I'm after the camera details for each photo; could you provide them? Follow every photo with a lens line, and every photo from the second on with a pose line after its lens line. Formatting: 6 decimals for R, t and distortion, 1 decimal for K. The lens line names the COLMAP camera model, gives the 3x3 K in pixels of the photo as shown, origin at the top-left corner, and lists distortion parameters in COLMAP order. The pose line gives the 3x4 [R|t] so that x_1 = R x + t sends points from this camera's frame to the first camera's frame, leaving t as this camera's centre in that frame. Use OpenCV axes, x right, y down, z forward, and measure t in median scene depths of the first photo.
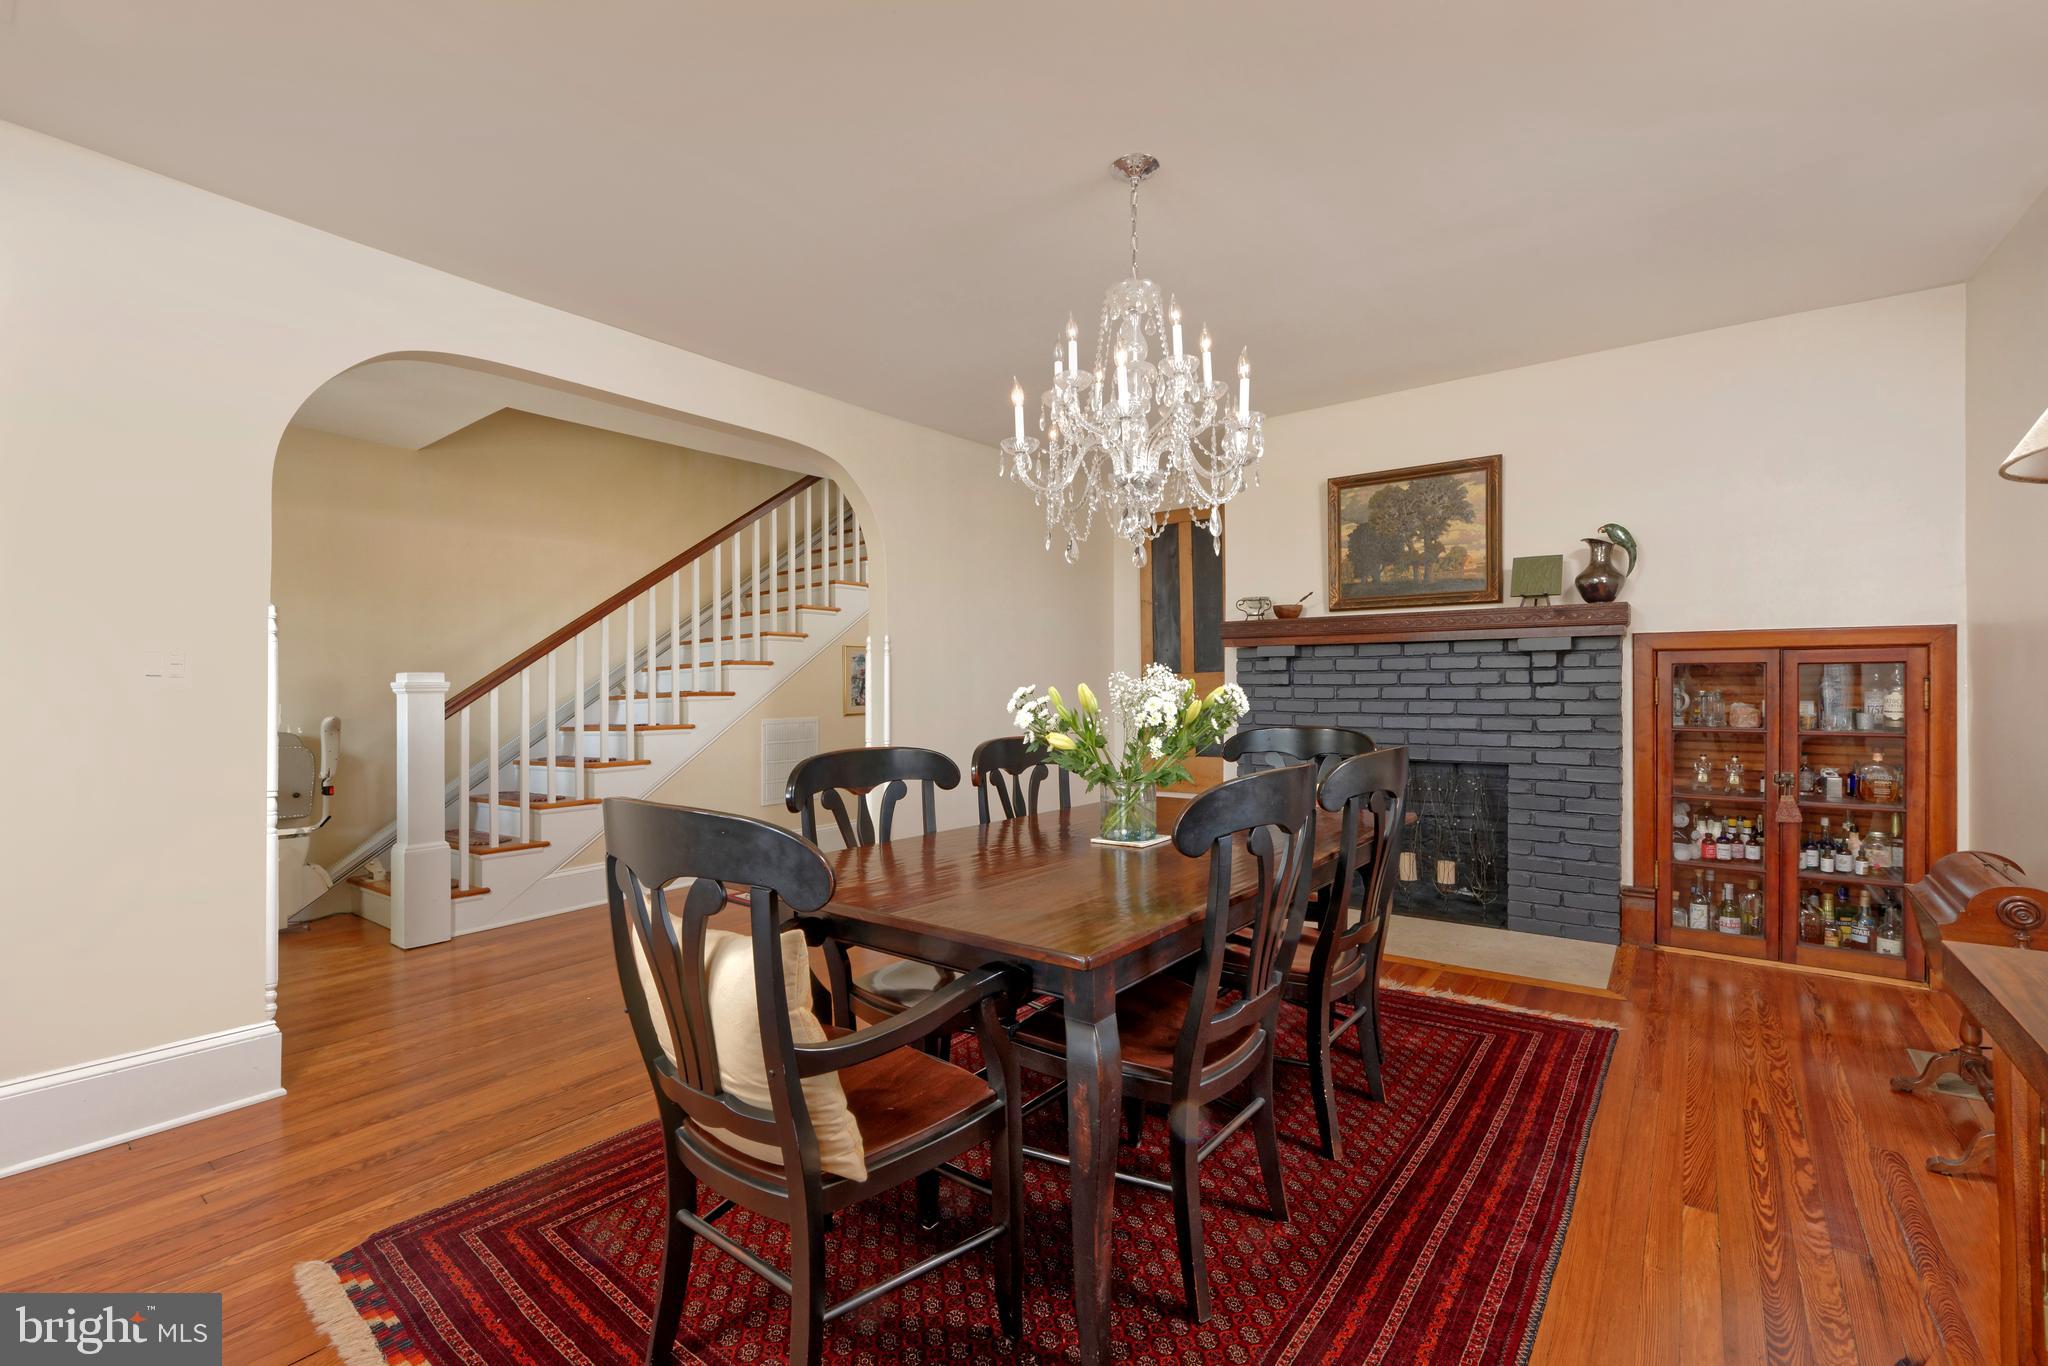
lens RADIAL K [[860.8, 0, 1024.0], [0, 860.8, 683.0], [0, 0, 1]] dist [-0.000598, 0.000008]
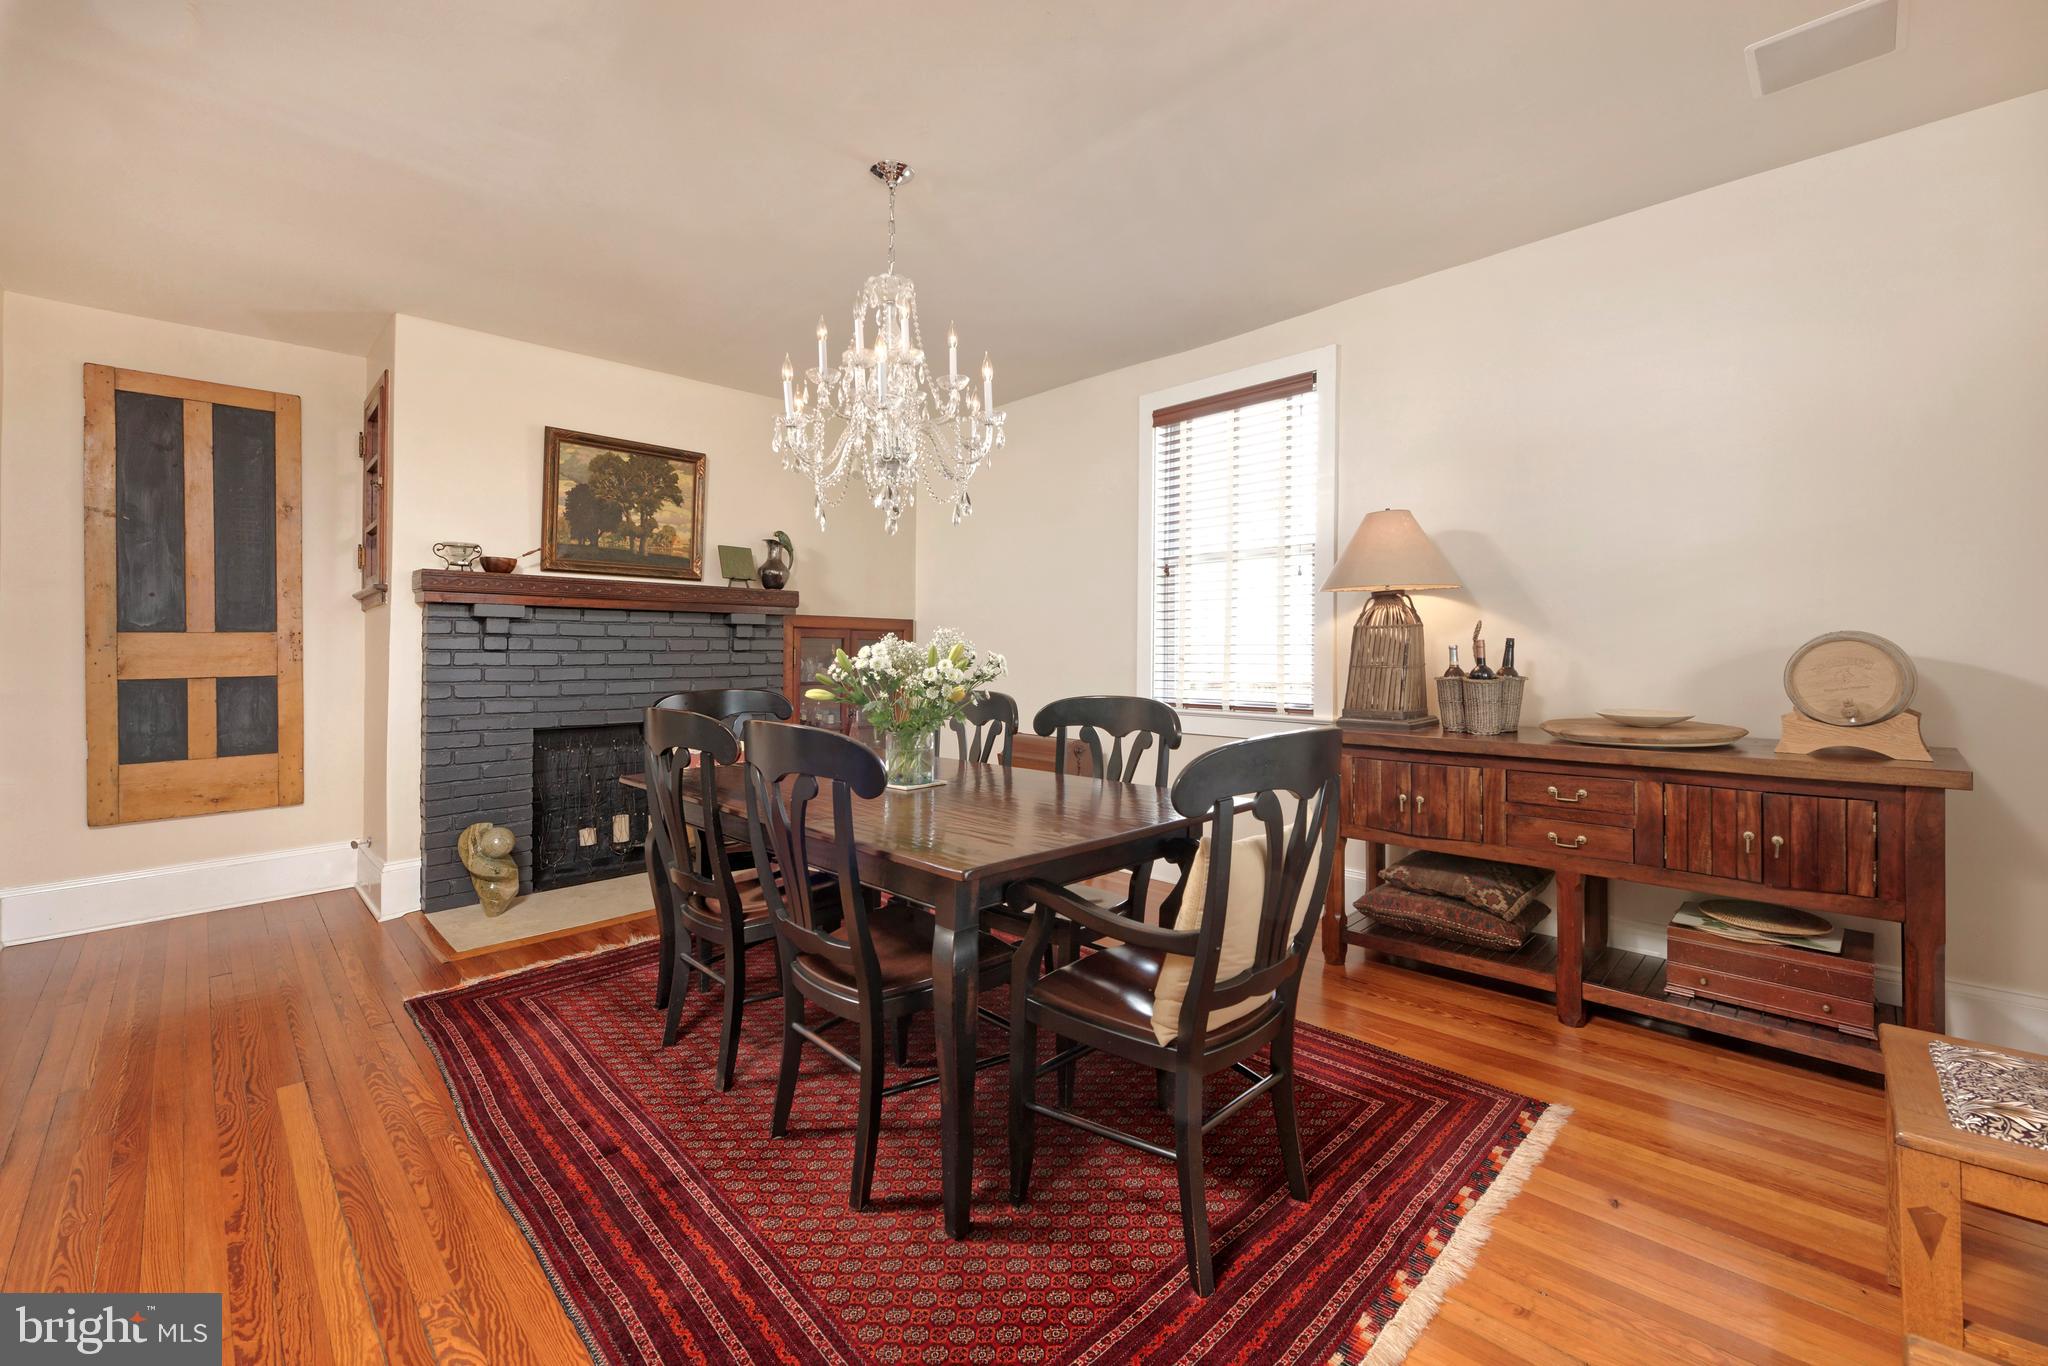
lens RADIAL K [[876.3, 0, 1025.1], [0, 876.3, 661.0], [0, 0, 1]] dist [-0.001217, -0.000170]
pose [[0.132725, -0.003101, 0.991148, -0.539676], [-0.002347, 0.999991, 0.003443, 0.009398], [-0.991150, -0.002783, 0.132716, 0.393490]]
